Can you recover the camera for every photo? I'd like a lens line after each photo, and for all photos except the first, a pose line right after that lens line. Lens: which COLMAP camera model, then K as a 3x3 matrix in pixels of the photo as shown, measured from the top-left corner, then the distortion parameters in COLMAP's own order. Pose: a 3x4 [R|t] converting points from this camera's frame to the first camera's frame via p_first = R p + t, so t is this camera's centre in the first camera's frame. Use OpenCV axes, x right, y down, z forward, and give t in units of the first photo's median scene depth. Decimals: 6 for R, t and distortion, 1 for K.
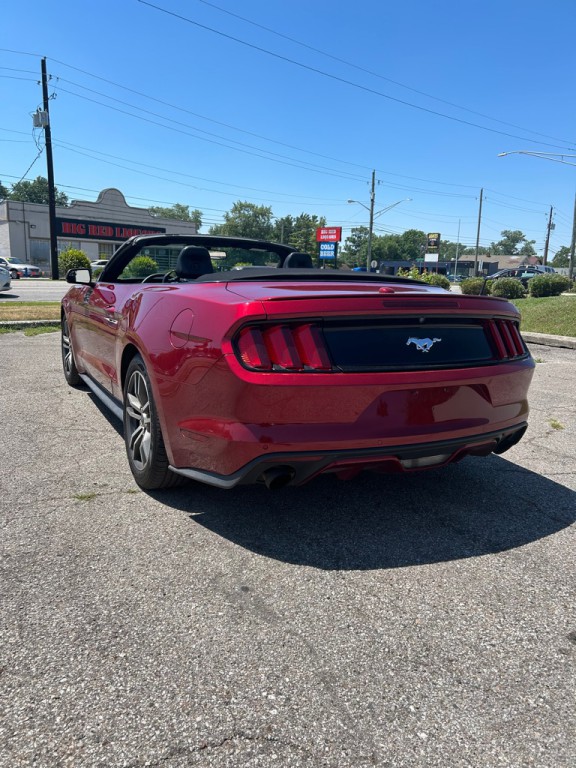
lens RADIAL K [[566.5, 0, 288.0], [0, 566.5, 384.0], [0, 0, 1]] dist [0.008610, -0.003470]
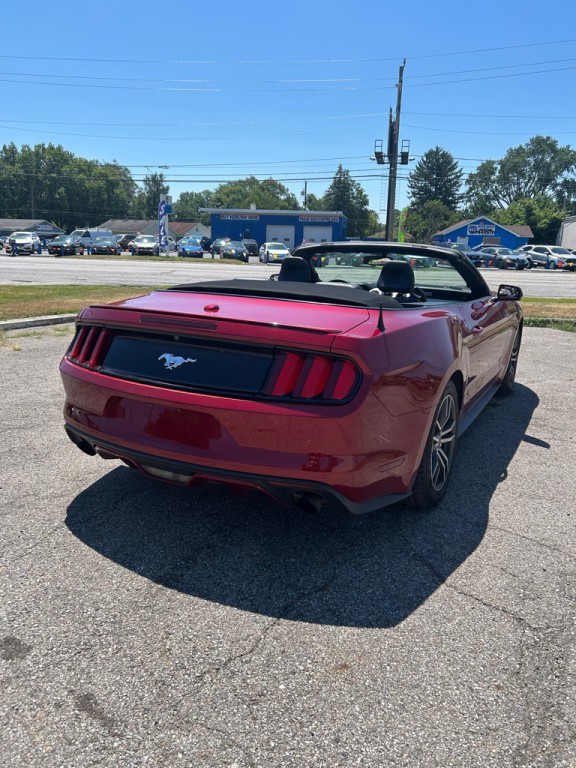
lens RADIAL K [[560.9, 0, 284.6], [0, 560.9, 382.6], [0, 0, 1]] dist [0.025510, -0.026718]
pose [[0.568791, 0.176031, -0.803424, 1.155884], [-0.166886, 0.981209, 0.096835, -0.161797], [0.805373, 0.079001, 0.587480, 0.559163]]
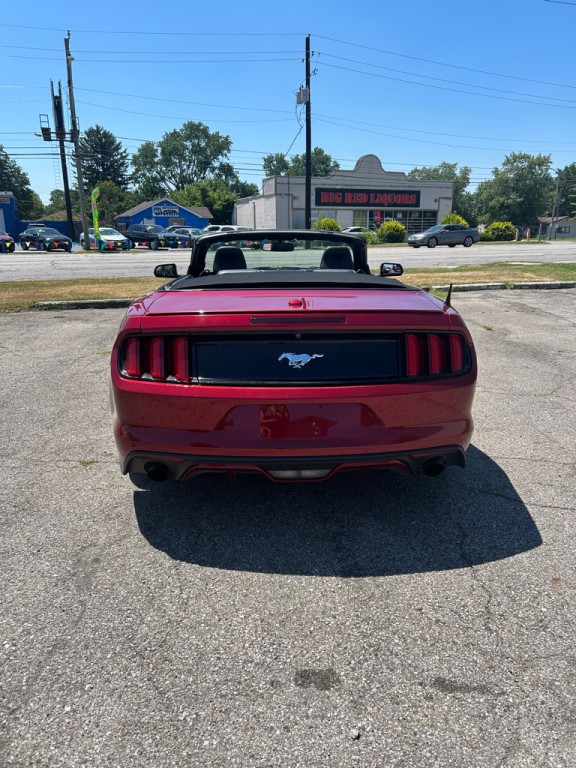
lens RADIAL K [[560.9, 0, 284.6], [0, 560.9, 382.6], [0, 0, 1]] dist [0.025510, -0.026718]
pose [[0.905523, 0.073213, -0.417933, 0.625755], [-0.047906, 0.996344, 0.070741, -0.097624], [0.421584, -0.044036, 0.905720, 0.083773]]
